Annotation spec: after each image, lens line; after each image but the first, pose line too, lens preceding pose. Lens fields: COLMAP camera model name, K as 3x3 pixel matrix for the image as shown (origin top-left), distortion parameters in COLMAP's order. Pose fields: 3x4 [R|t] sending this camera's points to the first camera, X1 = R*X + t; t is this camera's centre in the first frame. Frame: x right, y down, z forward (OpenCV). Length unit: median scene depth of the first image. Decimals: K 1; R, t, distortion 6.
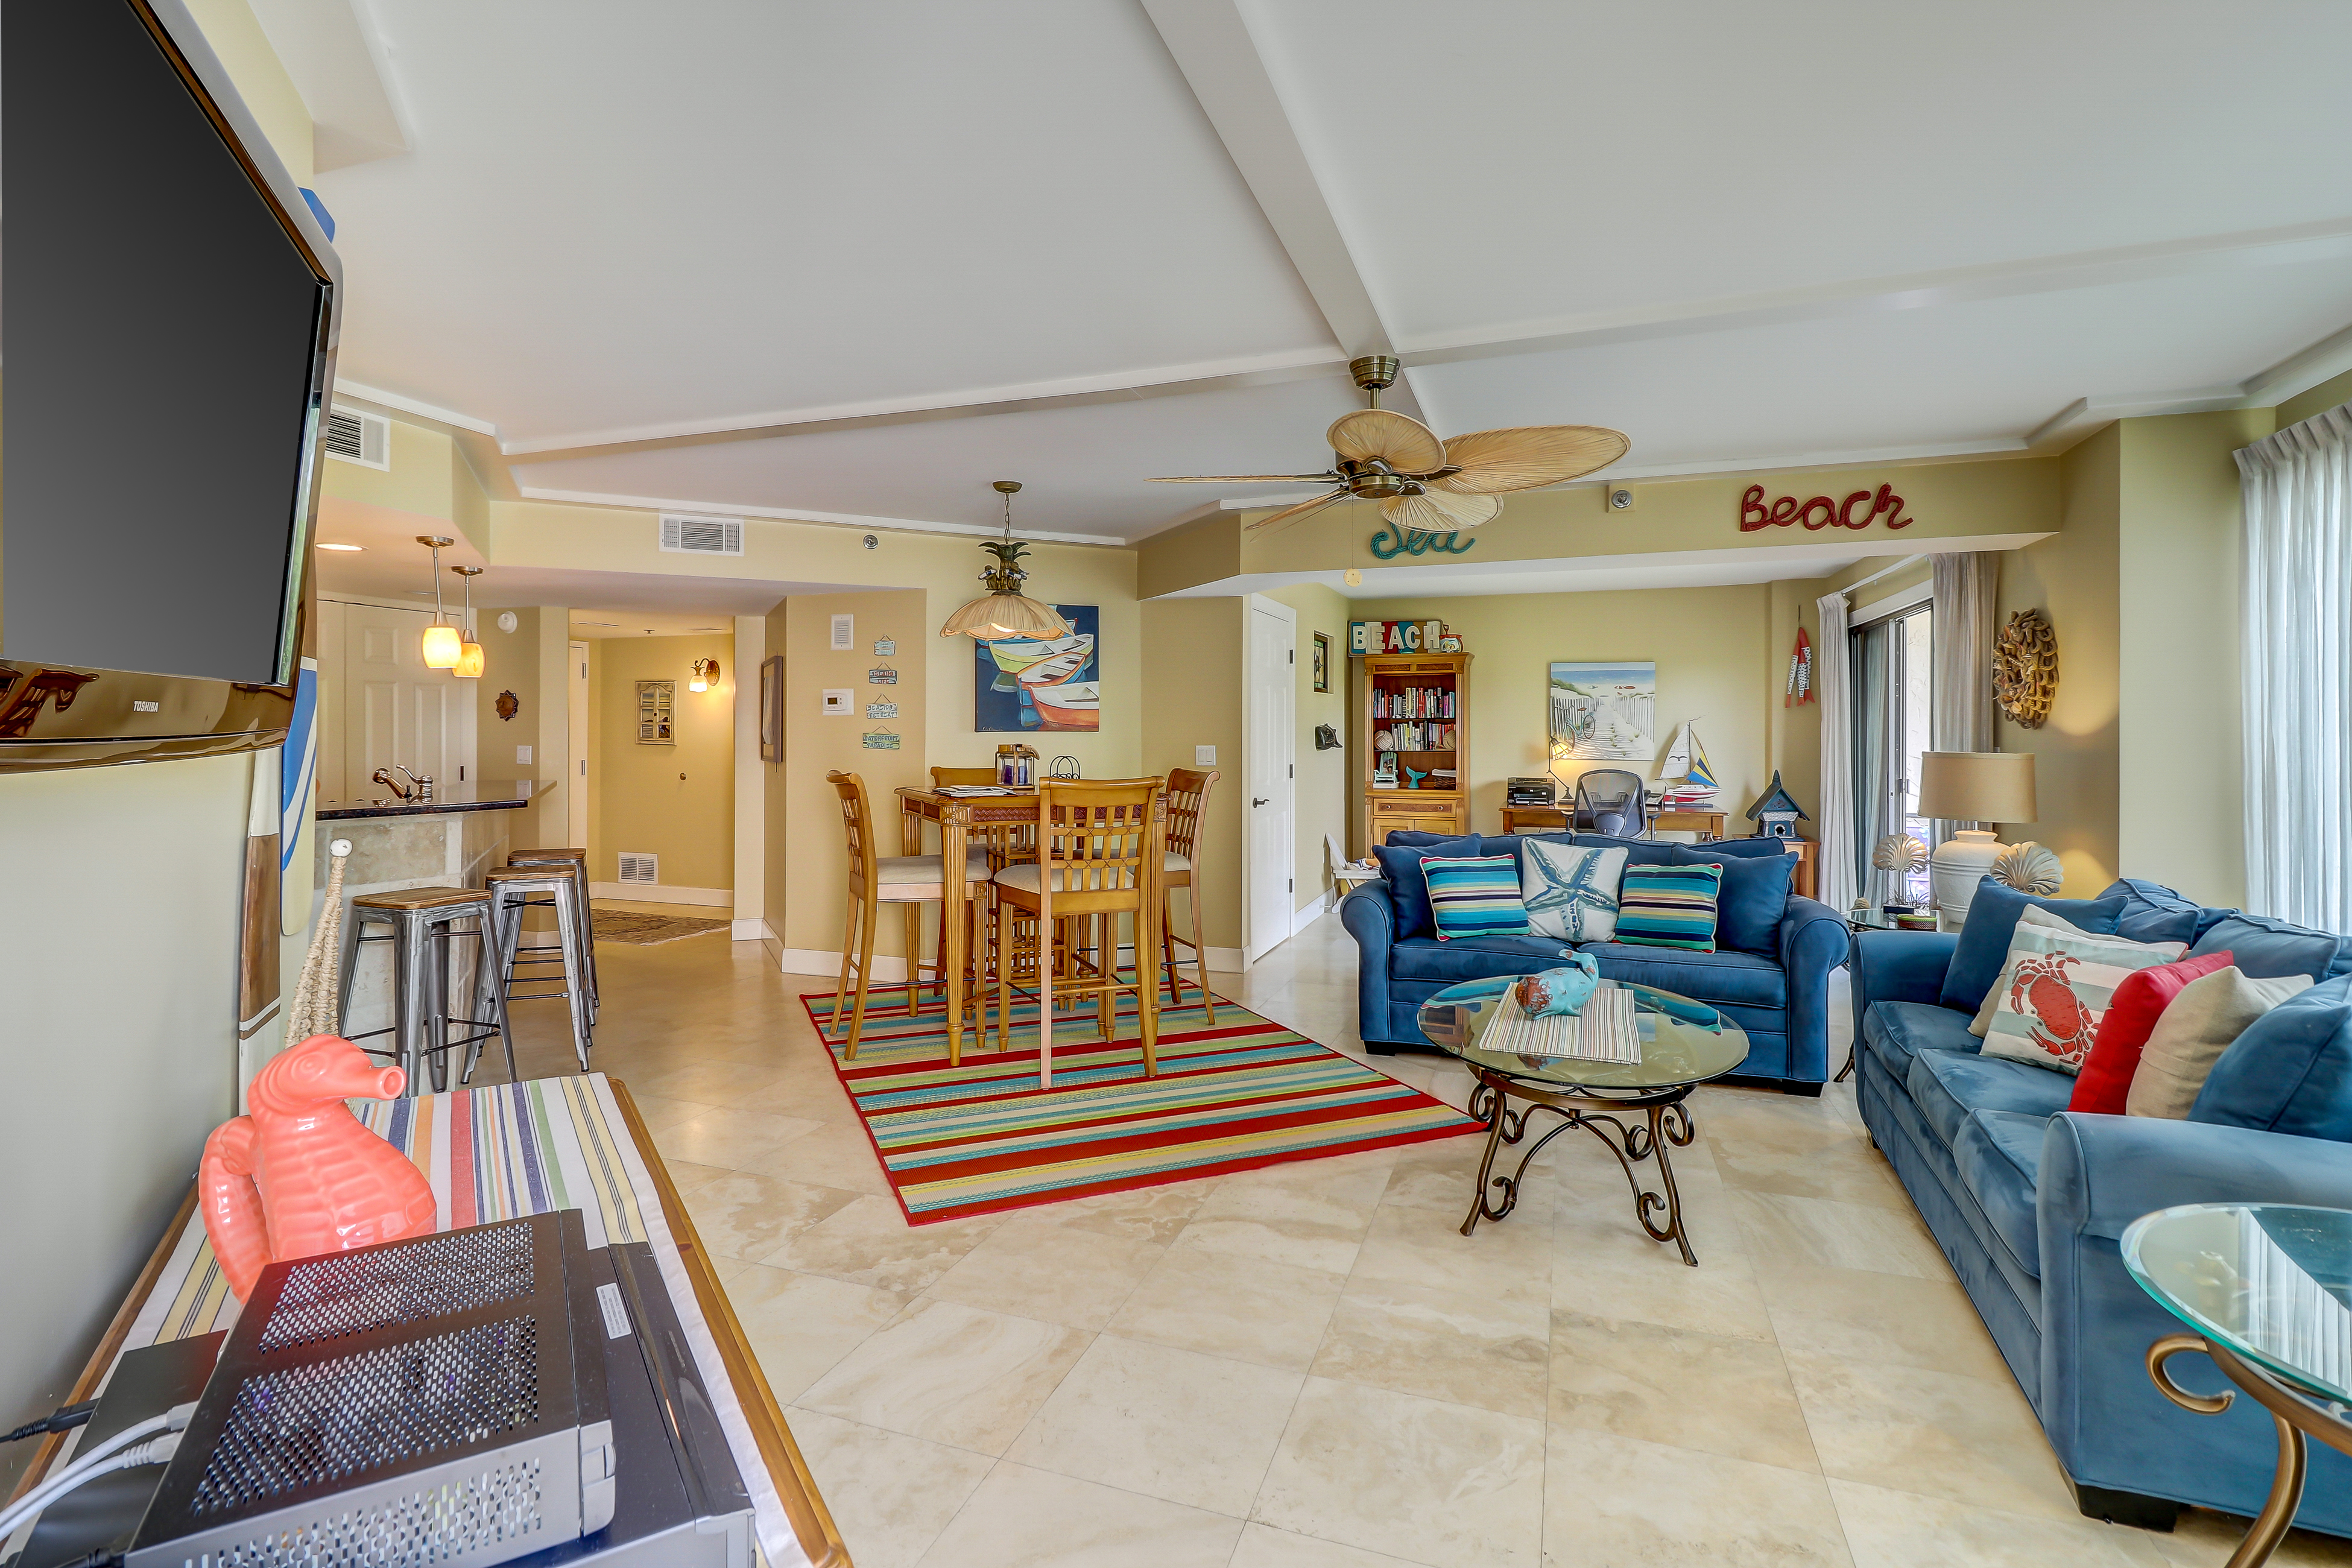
lens RADIAL K [[1111.2, 0, 1161.2], [0, 1111.2, 737.9], [0, 0, 1]] dist [-0.000329, -0.000045]
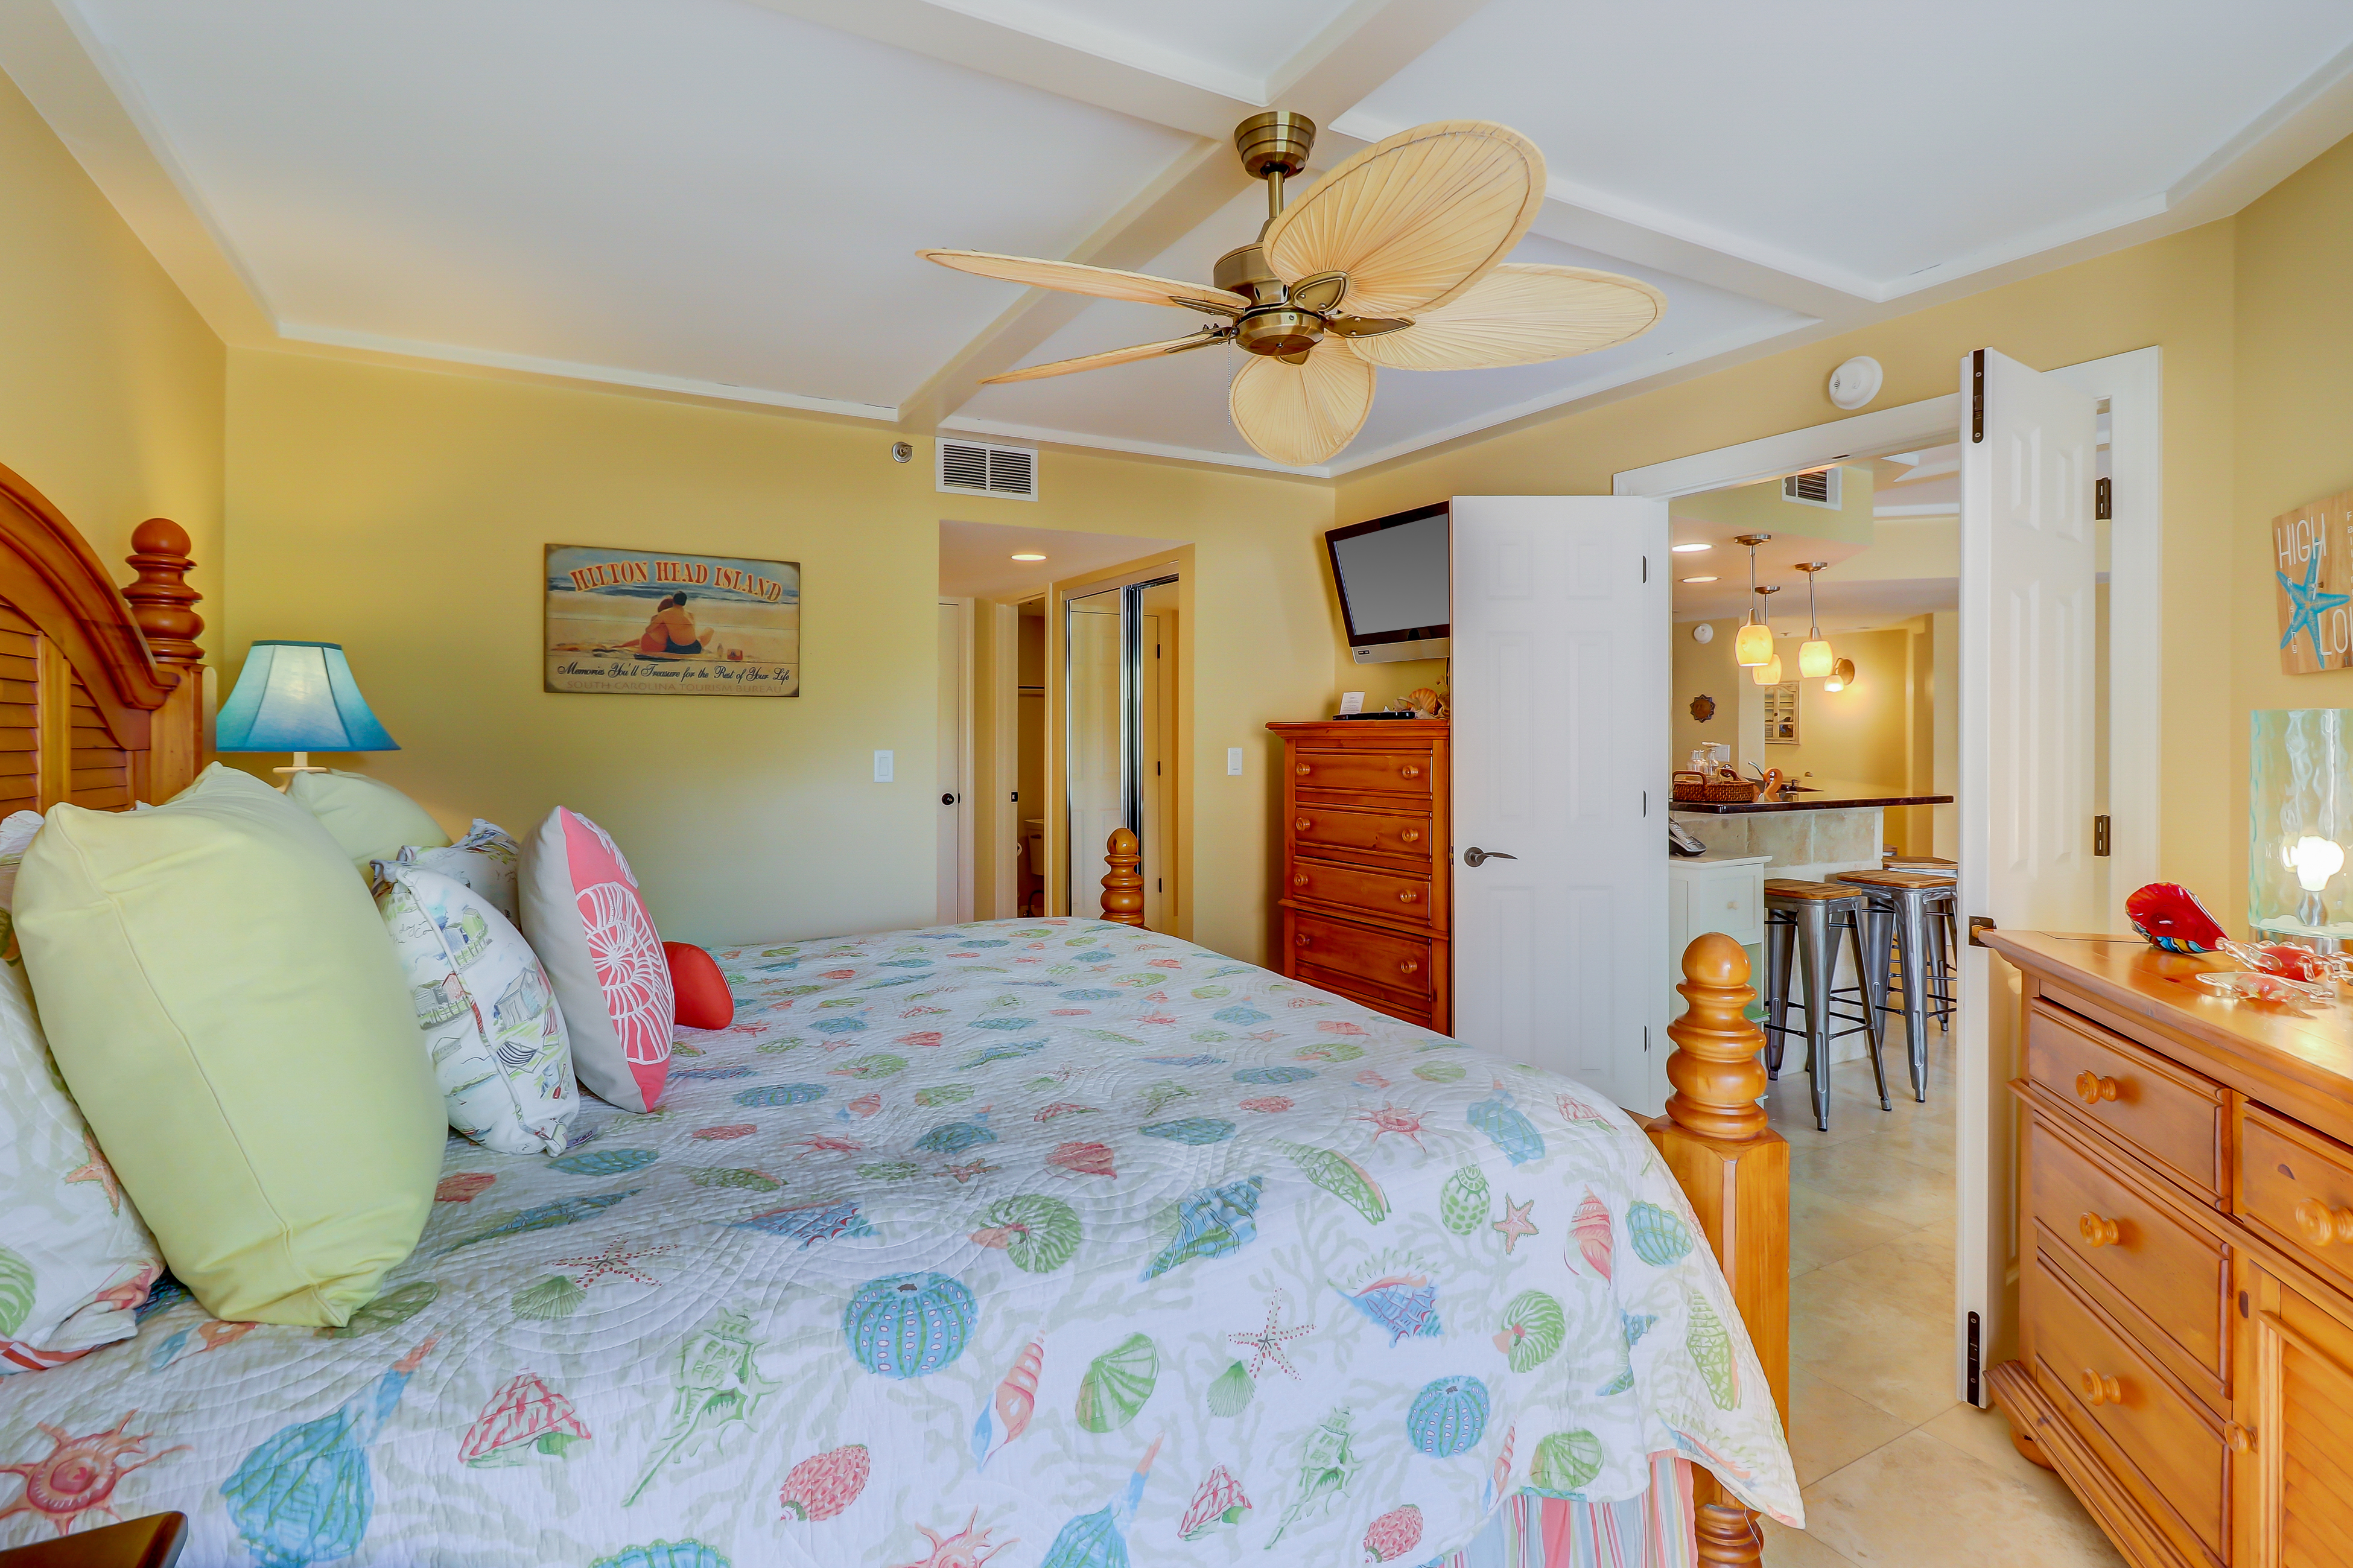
lens RADIAL K [[1111.6, 0, 1161.7], [0, 1111.6, 737.9], [0, 0, 1]] dist [-0.000329, -0.000045]
pose [[0.757238, -0.005252, -0.653118, -0.233265], [0.005901, 0.999982, -0.001200, -0.002016], [0.653112, -0.002945, 0.757255, -0.172596]]
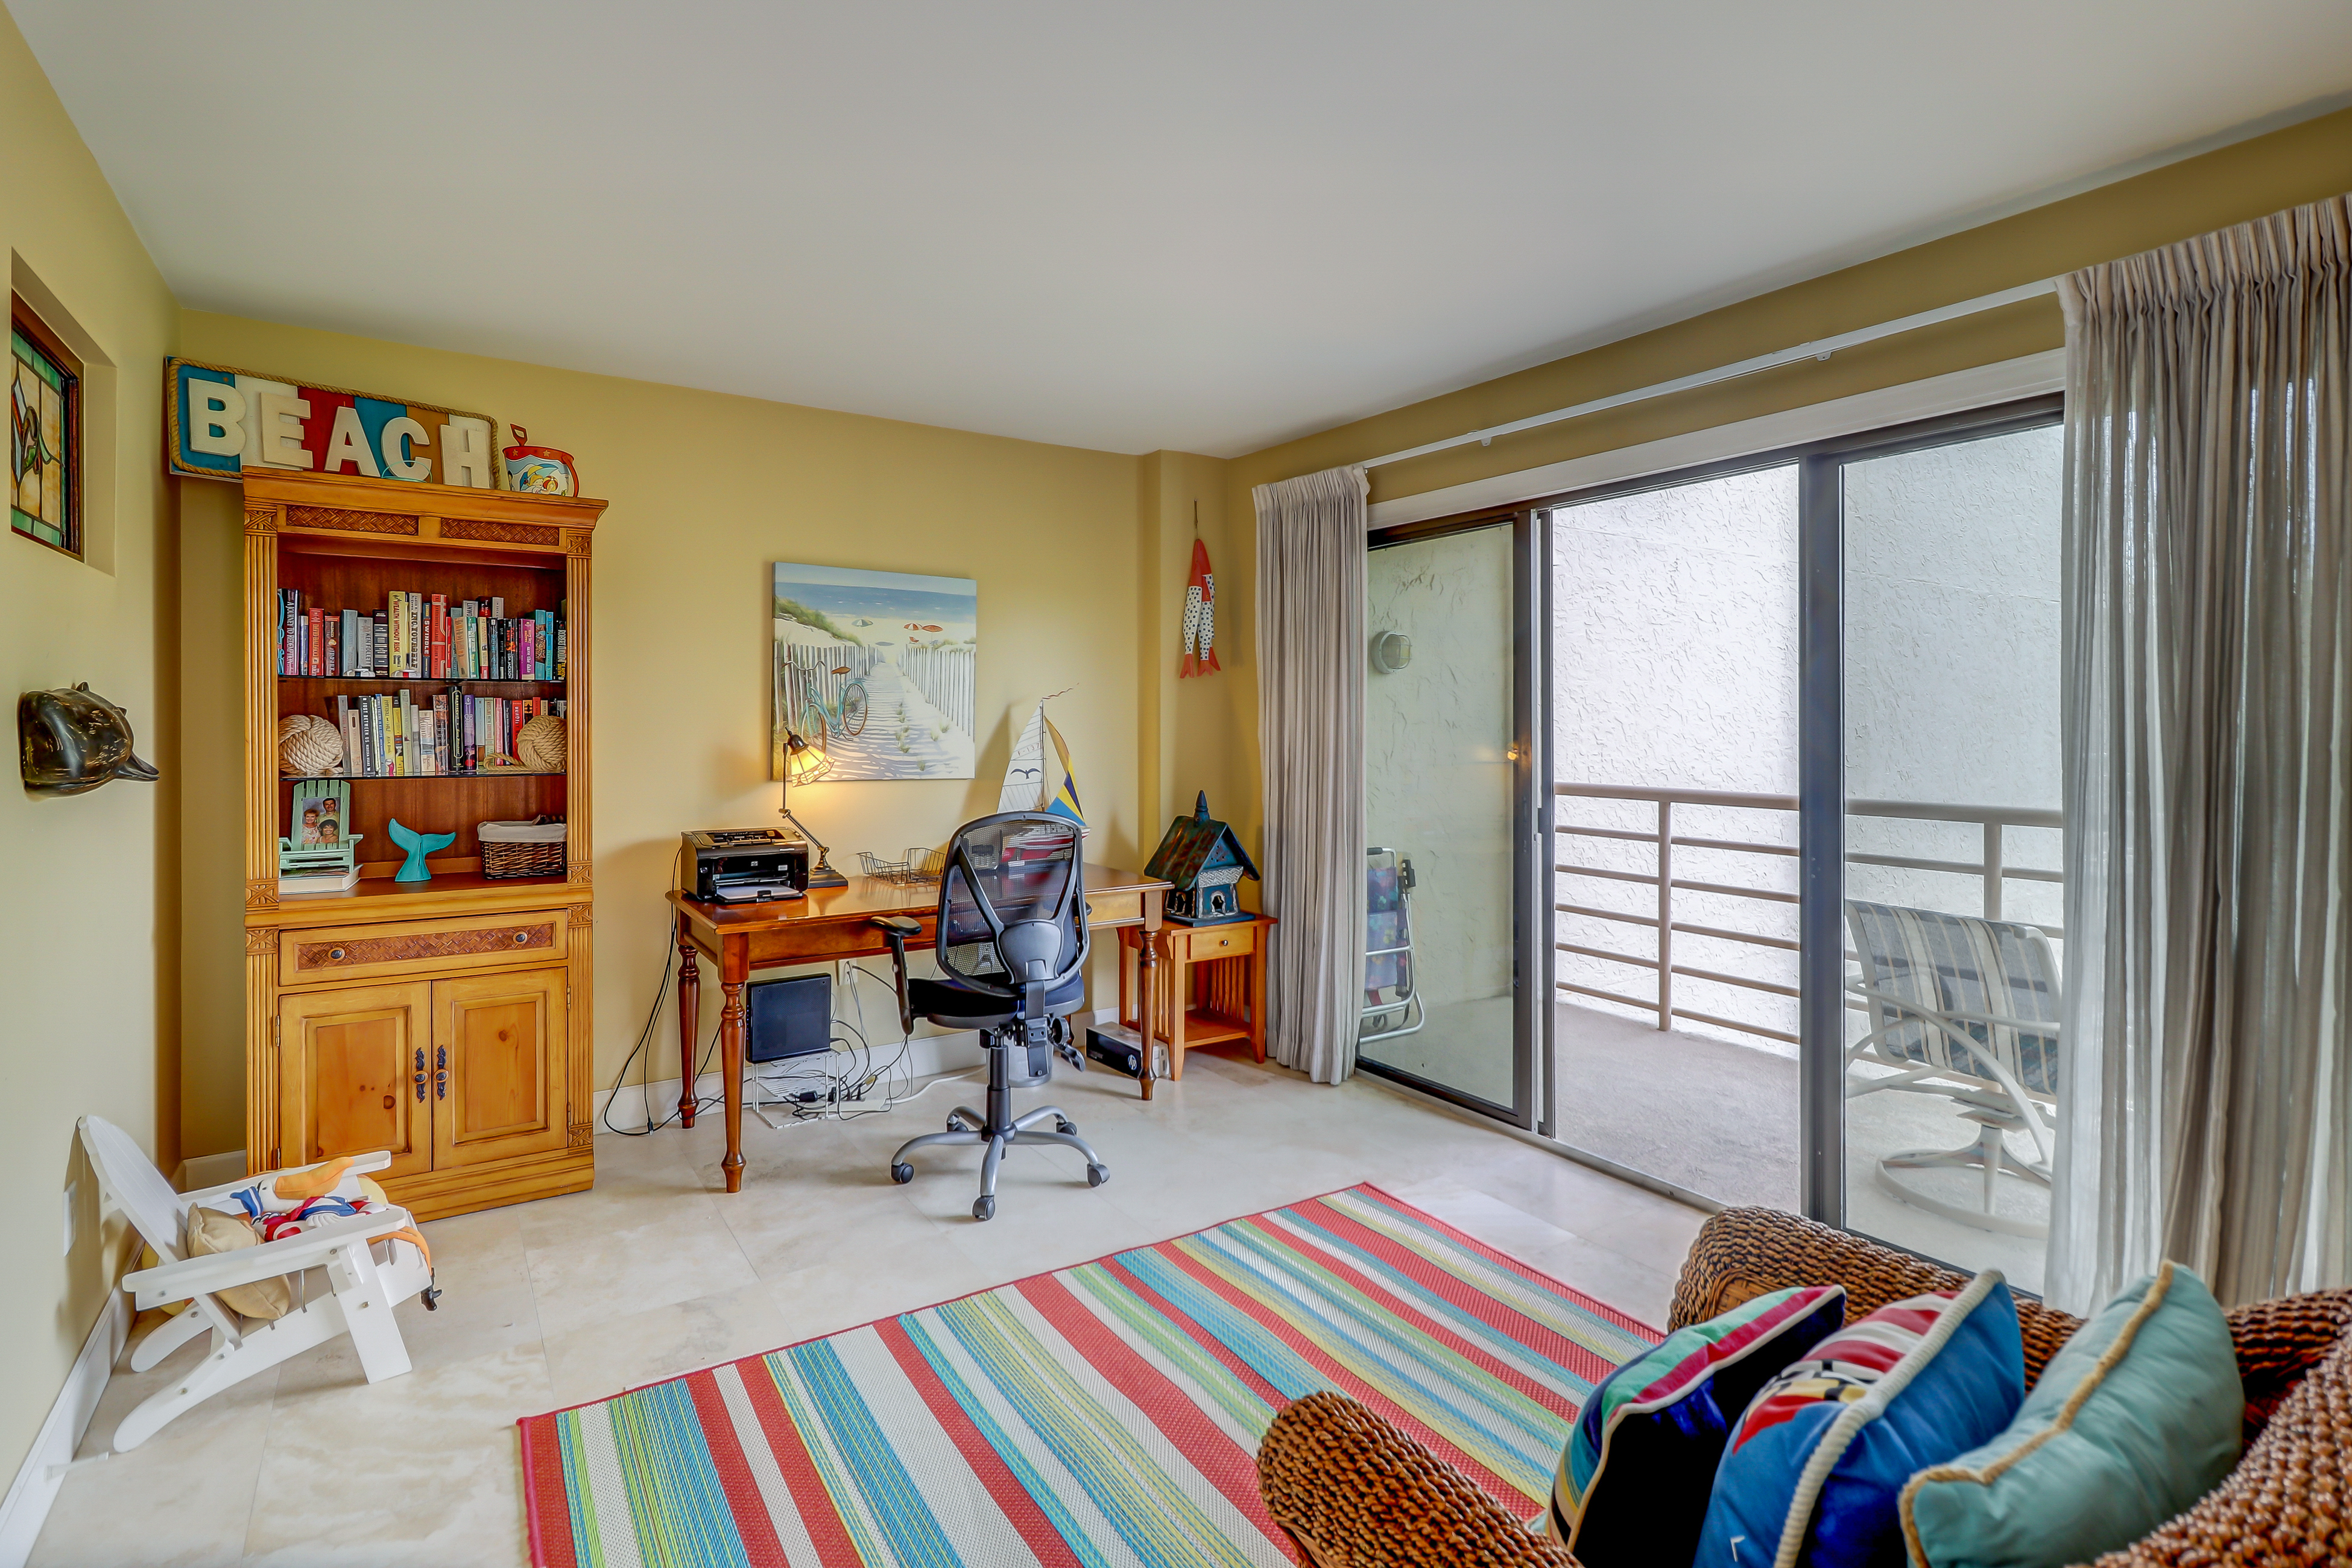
lens RADIAL K [[1154.9, 0, 1168.1], [0, 1154.9, 726.9], [0, 0, 1]] dist [-0.000860, -0.000465]
pose [[0.606975, -0.001172, 0.794720, 0.092358], [0.003830, 0.999992, -0.001450, -0.001907], [-0.794712, 0.003924, 0.606974, 0.657315]]
